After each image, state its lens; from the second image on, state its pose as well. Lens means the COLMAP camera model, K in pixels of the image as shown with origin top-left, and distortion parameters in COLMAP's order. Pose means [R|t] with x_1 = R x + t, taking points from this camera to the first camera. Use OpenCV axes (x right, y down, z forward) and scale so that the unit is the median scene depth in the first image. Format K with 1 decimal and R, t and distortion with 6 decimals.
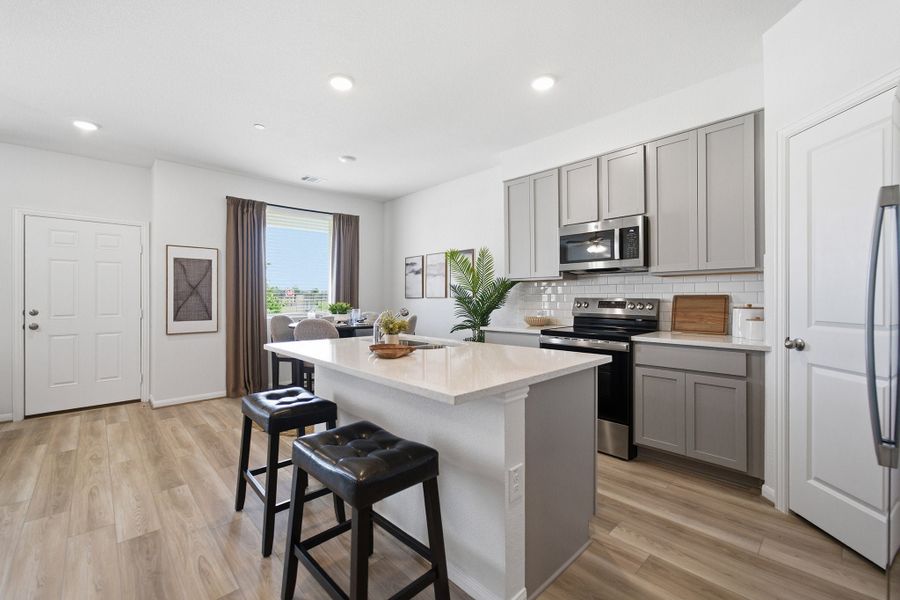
lens RADIAL K [[374.8, 0, 447.9], [0, 374.8, 295.8], [0, 0, 1]] dist [-0.002543, -0.000105]
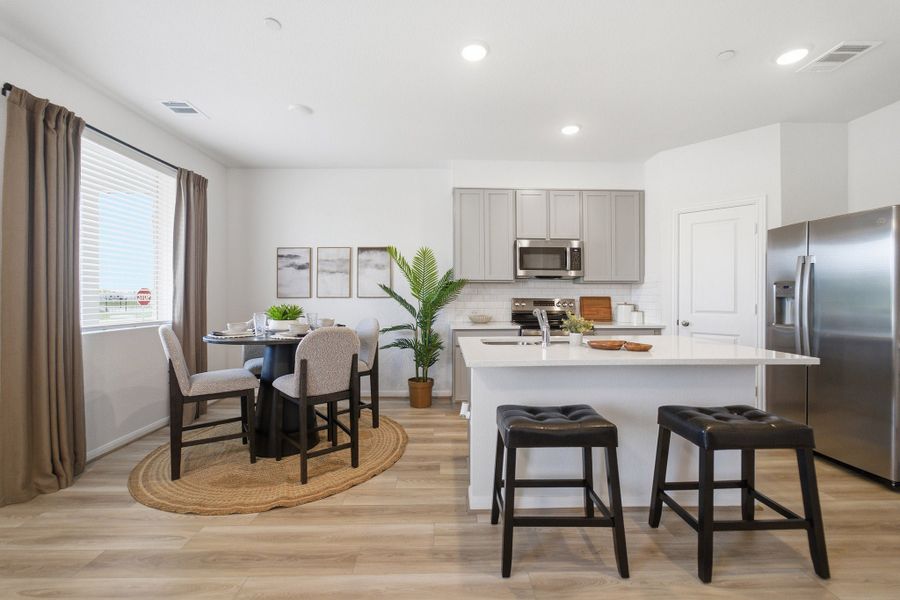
lens RADIAL K [[368.6, 0, 447.9], [0, 368.6, 298.3], [0, 0, 1]] dist [-0.001441, -0.000268]
pose [[0.680493, 0.004355, 0.732742, -0.665319], [-0.004130, 0.999989, -0.002108, 0.008023], [-0.732743, -0.001591, 0.680503, 0.325676]]
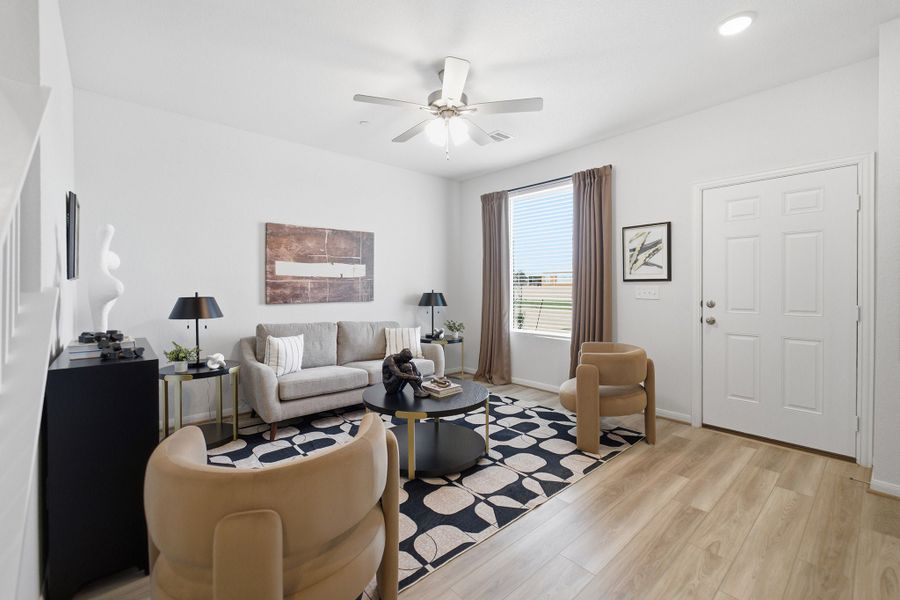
lens RADIAL K [[377.4, 0, 444.0], [0, 377.4, 287.3], [0, 0, 1]] dist [-0.011342, 0.000249]
pose [[-0.051668, 0.010673, -0.998607, -0.240763], [0.006383, 0.999926, 0.010357, -0.005134], [0.998644, -0.005839, -0.051732, 0.450196]]
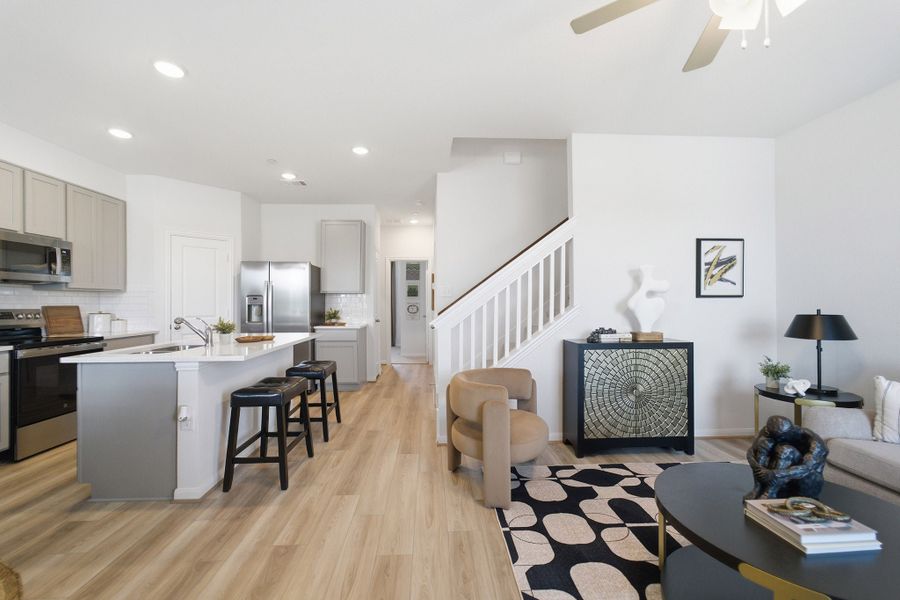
lens RADIAL K [[374.8, 0, 447.9], [0, 374.8, 295.8], [0, 0, 1]] dist [-0.002543, -0.000105]
pose [[-0.757776, 0.017325, 0.652285, -0.962617], [0.005785, 0.999787, -0.019834, -0.002296], [-0.652489, -0.011256, -0.757714, 0.874424]]
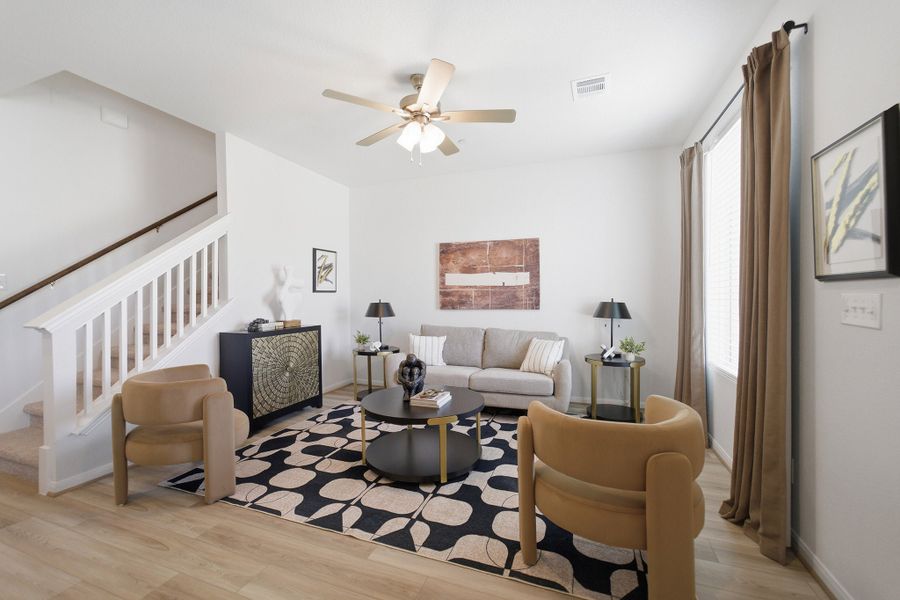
lens RADIAL K [[374.8, 0, 447.9], [0, 374.8, 295.8], [0, 0, 1]] dist [-0.002543, -0.000105]
pose [[-0.900549, 0.012894, -0.434563, -0.699479], [0.013783, 0.999904, 0.001104, 0.002839], [0.434536, -0.004995, -0.900641, 1.066412]]
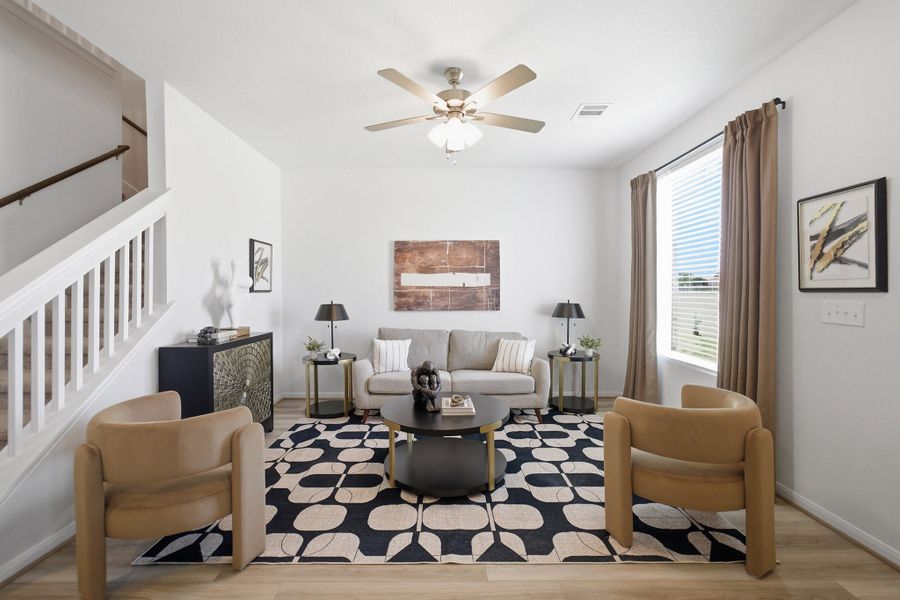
lens RADIAL K [[389.8, 0, 449.0], [0, 389.8, 292.2], [0, 0, 1]] dist [-0.000926, 0.000204]
pose [[-0.683597, 0.008427, -0.729811, -0.445850], [0.007885, 0.999960, 0.004160, -0.013619], [0.729817, -0.002911, -0.683636, 0.885574]]
